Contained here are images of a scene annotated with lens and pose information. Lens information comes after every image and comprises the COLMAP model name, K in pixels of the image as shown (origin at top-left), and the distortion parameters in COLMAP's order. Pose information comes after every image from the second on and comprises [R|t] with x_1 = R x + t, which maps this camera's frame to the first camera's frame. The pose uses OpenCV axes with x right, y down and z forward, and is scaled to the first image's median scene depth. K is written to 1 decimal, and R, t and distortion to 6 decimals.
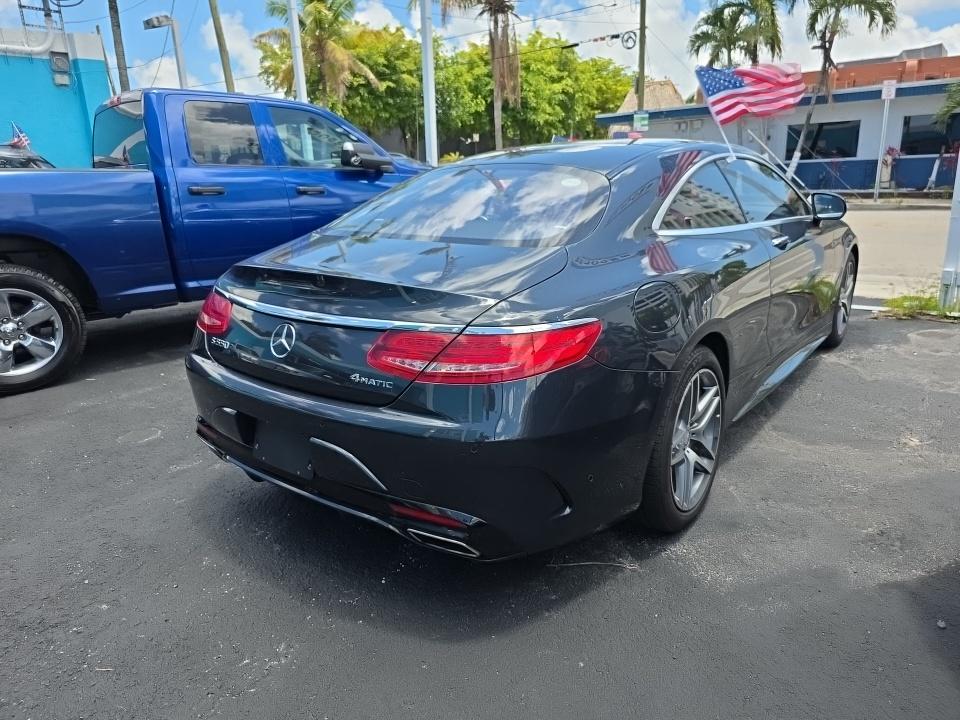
lens RADIAL K [[640.8, 0, 480.0], [0, 640.8, 360.0], [0, 0, 1]] dist [0.030389, -0.031274]
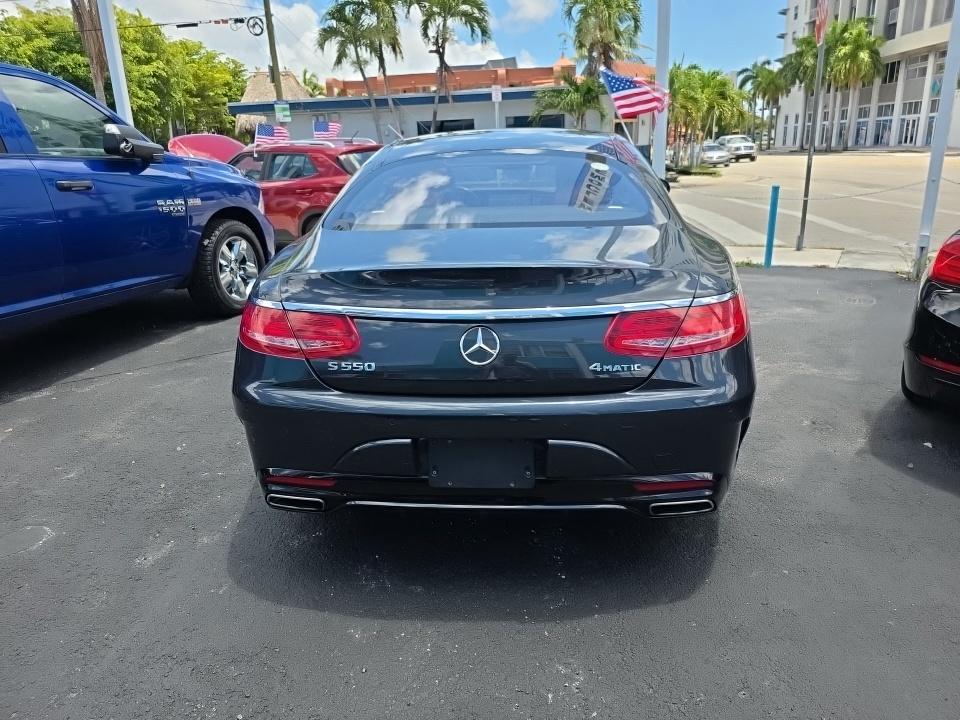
lens RADIAL K [[643.8, 0, 489.5], [0, 643.8, 356.6], [0, 0, 1]] dist [0.027566, -0.024955]
pose [[0.835288, -0.161638, 0.525517, -0.064888], [0.159318, 0.985959, 0.050030, -0.004743], [-0.526224, 0.041935, 0.849311, 0.019638]]
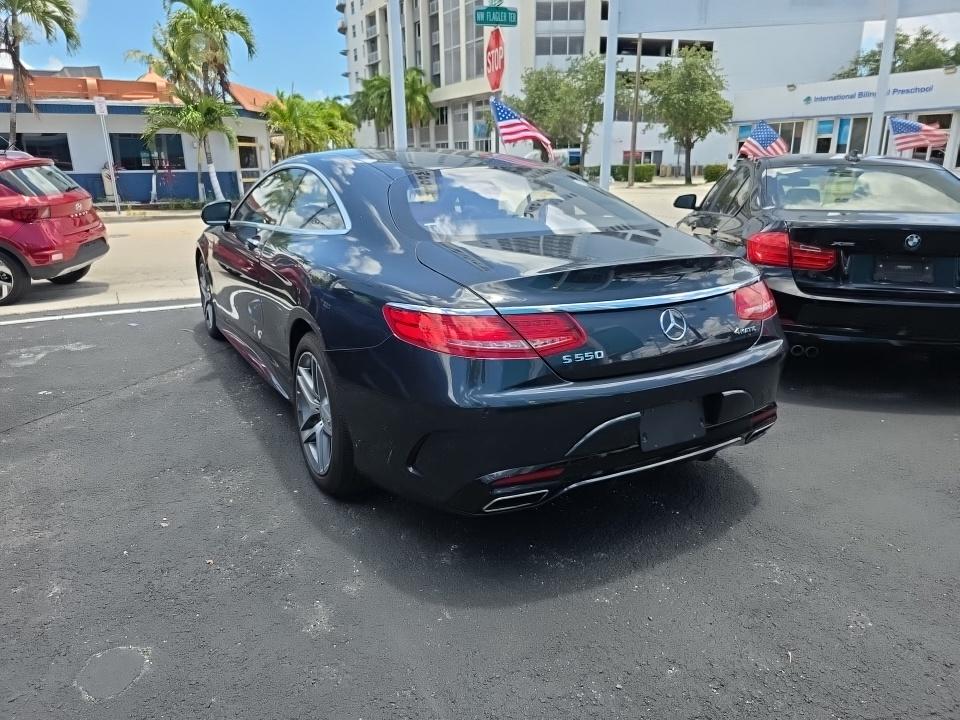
lens RADIAL K [[640.8, 0, 480.0], [0, 640.8, 360.0], [0, 0, 1]] dist [0.030389, -0.031274]
pose [[0.394404, -0.232778, 0.888965, -0.119018], [0.251933, 0.957709, 0.139005, -0.017184], [-0.883728, 0.169135, 0.436369, 0.069214]]
